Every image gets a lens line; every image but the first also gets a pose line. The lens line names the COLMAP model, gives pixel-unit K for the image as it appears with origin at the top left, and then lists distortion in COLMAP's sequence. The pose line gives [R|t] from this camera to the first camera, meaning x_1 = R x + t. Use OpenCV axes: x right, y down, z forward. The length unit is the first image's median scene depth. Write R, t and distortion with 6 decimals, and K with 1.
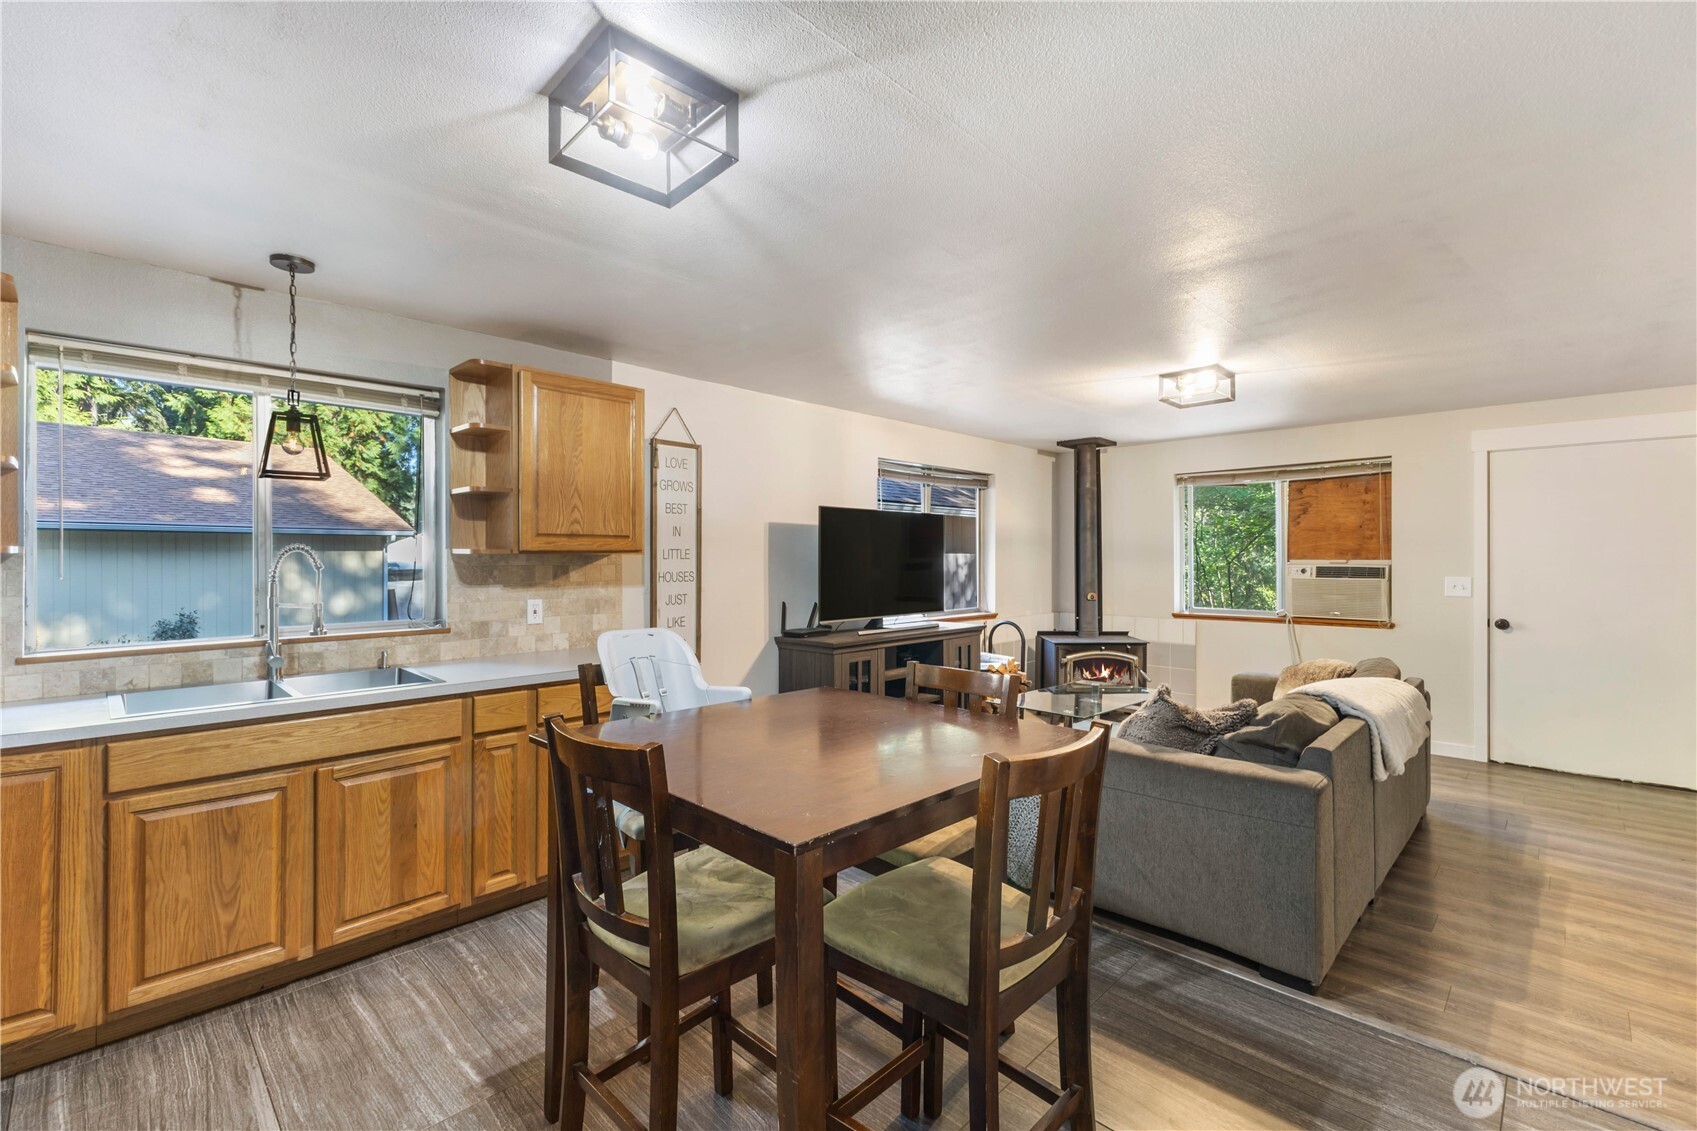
lens RADIAL K [[742.8, 0, 837.1], [0, 742.8, 555.3], [0, 0, 1]] dist [0.009928, -0.003325]
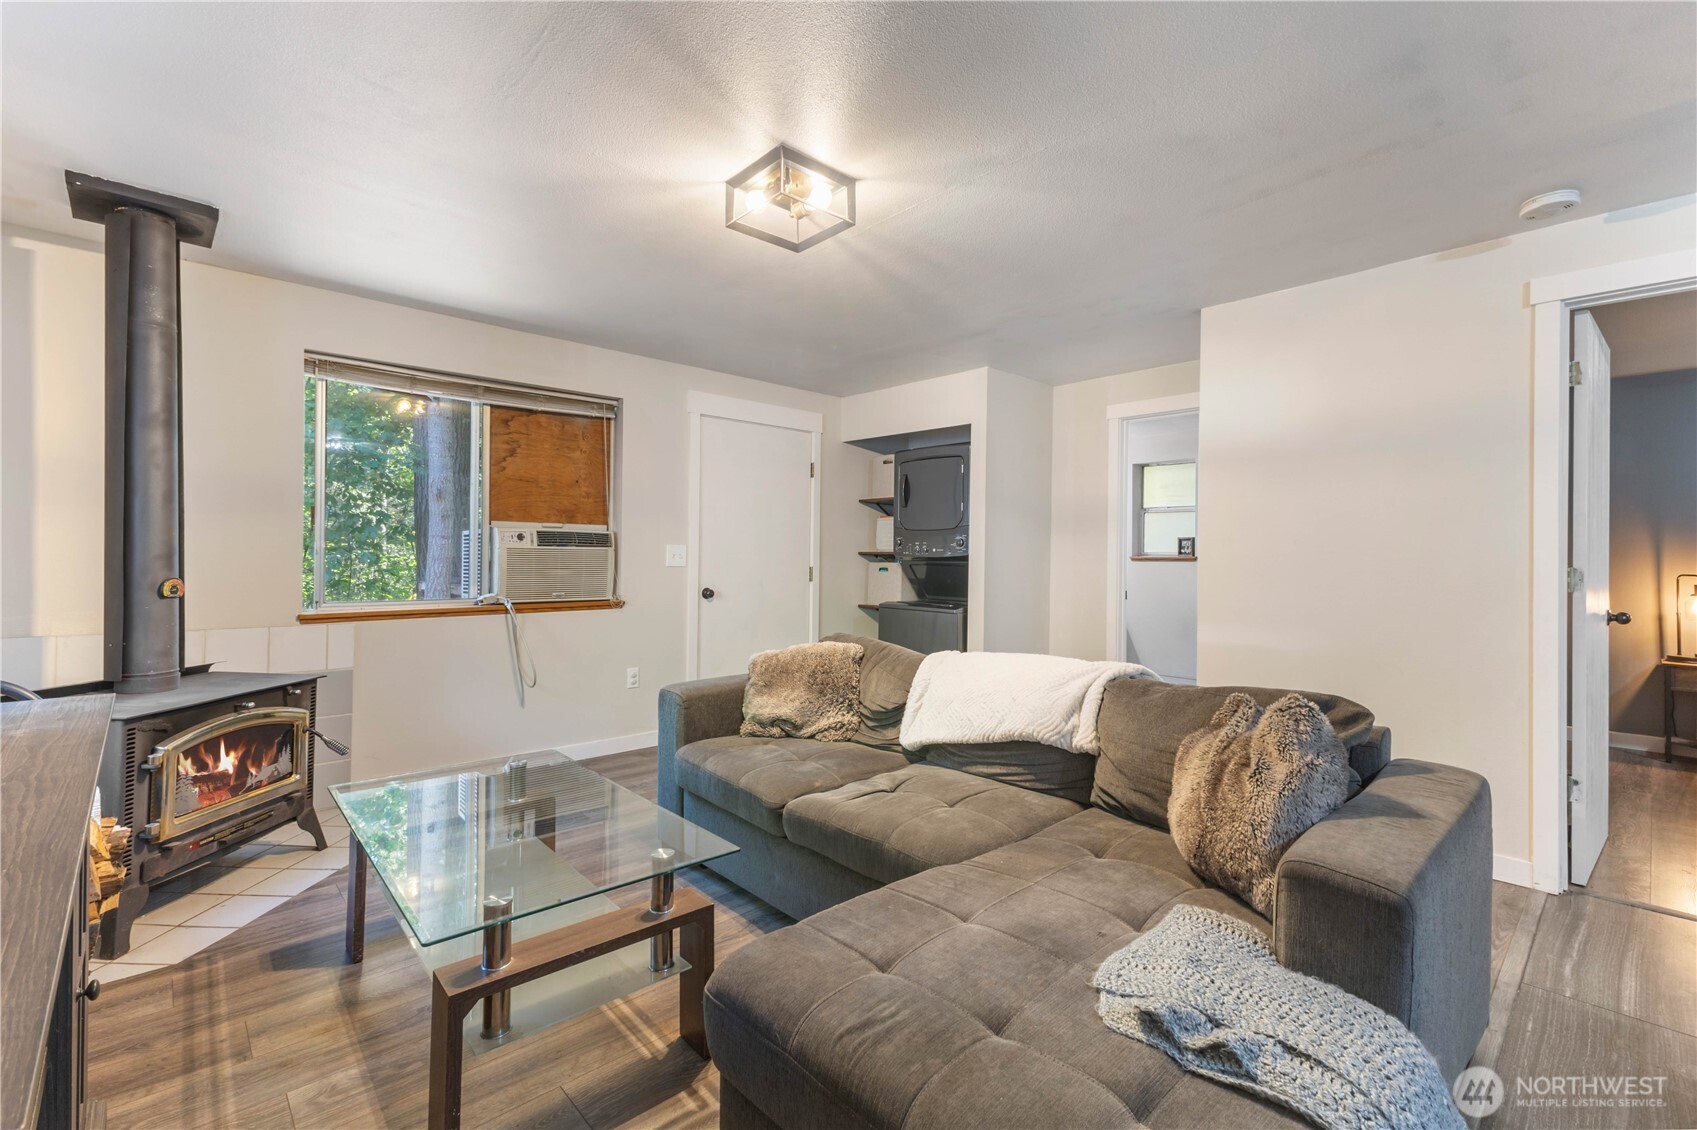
lens RADIAL K [[742.8, 0, 850.9], [0, 742.8, 554.1], [0, 0, 1]] dist [0.009928, -0.003325]
pose [[0.031337, 0.005288, 0.999495, -0.193181], [-0.011580, 0.999921, -0.004927, 0.108166], [-0.999442, -0.011420, 0.031396, 1.947881]]
